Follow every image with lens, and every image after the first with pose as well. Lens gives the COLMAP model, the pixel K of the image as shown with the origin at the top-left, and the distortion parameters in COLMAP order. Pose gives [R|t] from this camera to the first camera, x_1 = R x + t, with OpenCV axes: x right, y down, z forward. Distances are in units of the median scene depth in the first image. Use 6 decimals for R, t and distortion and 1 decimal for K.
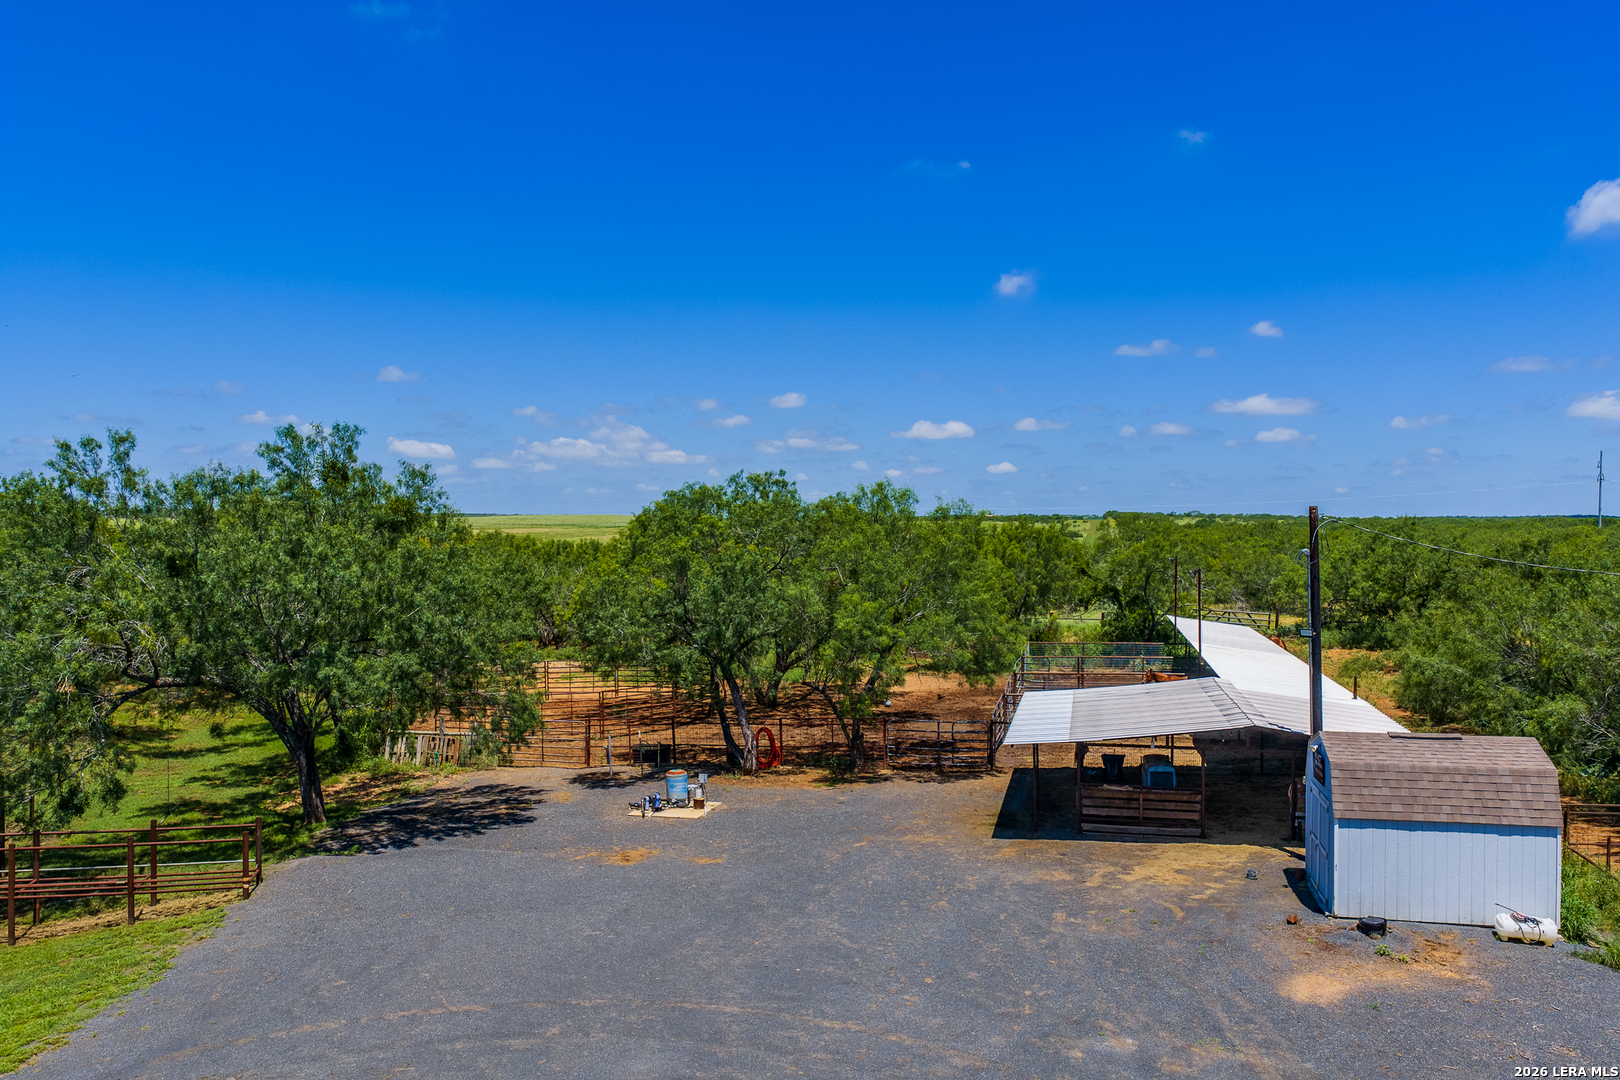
lens RADIAL K [[1326.2, 0, 810.0], [0, 1326.2, 540.0], [0, 0, 1]] dist [0.008979, 0.008080]
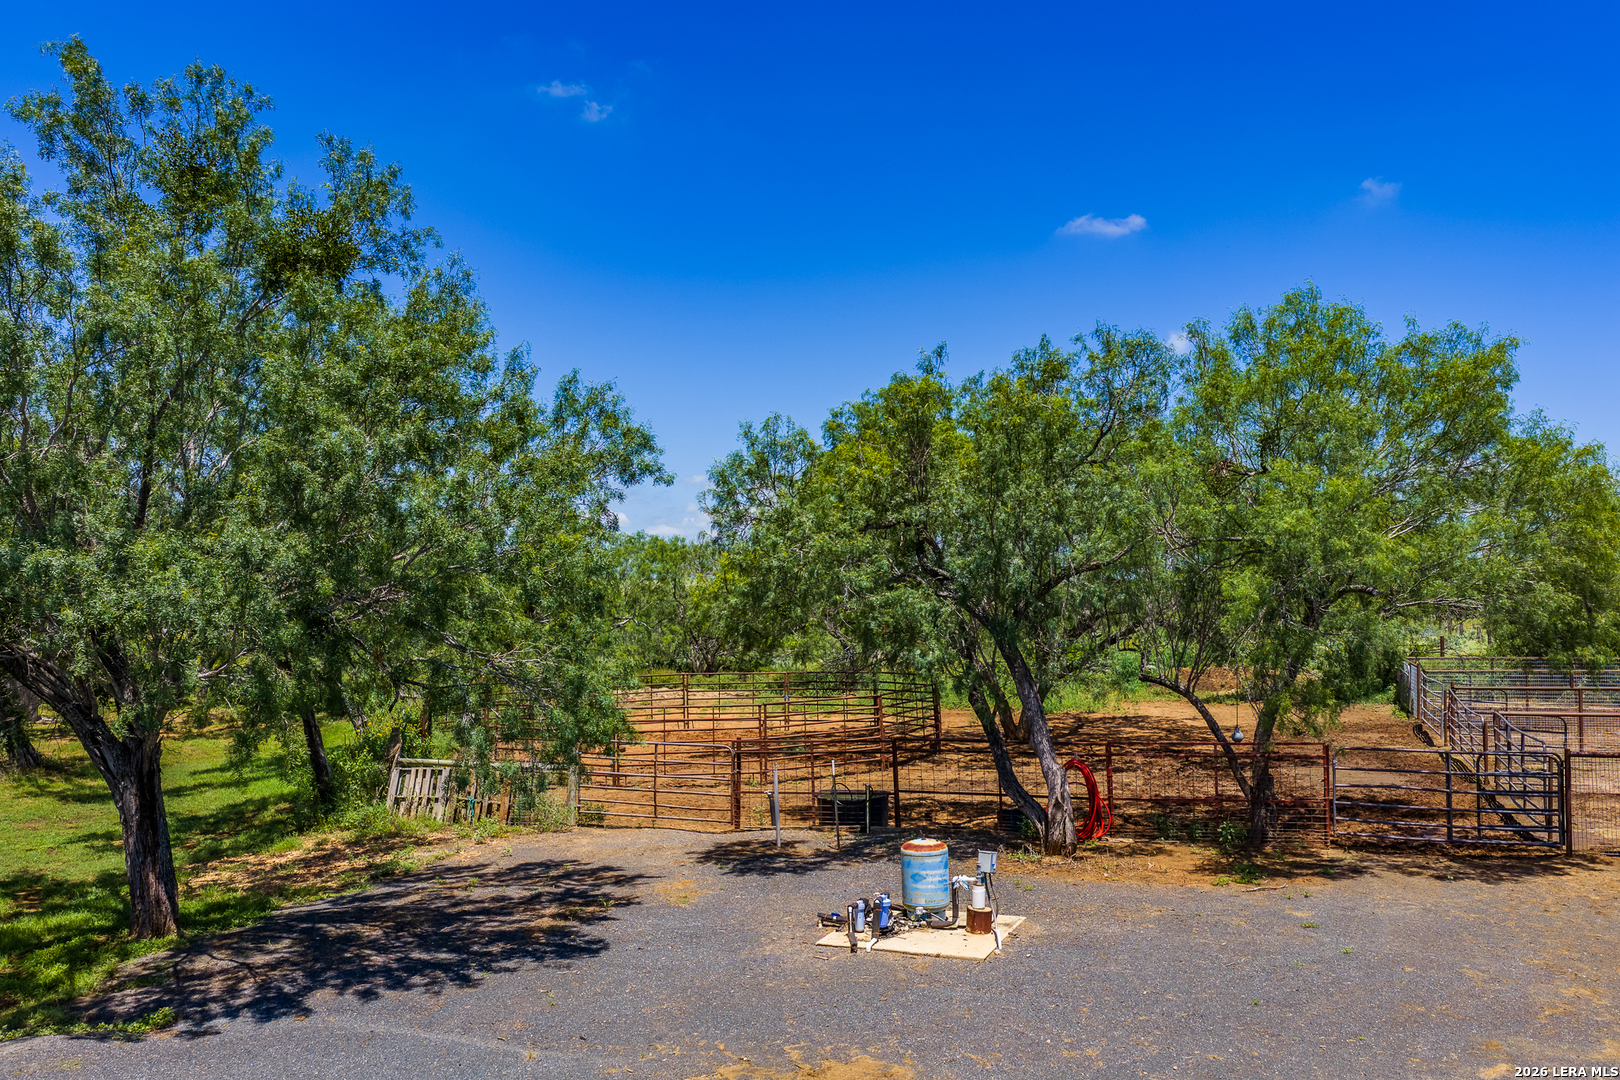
lens RADIAL K [[1326.2, 0, 810.0], [0, 1326.2, 540.0], [0, 0, 1]] dist [0.008979, 0.008080]
pose [[0.992098, -0.005226, -0.125355, -0.075100], [-0.001212, 0.998686, -0.051227, 0.087272], [0.125458, 0.050974, 0.990789, 0.501173]]
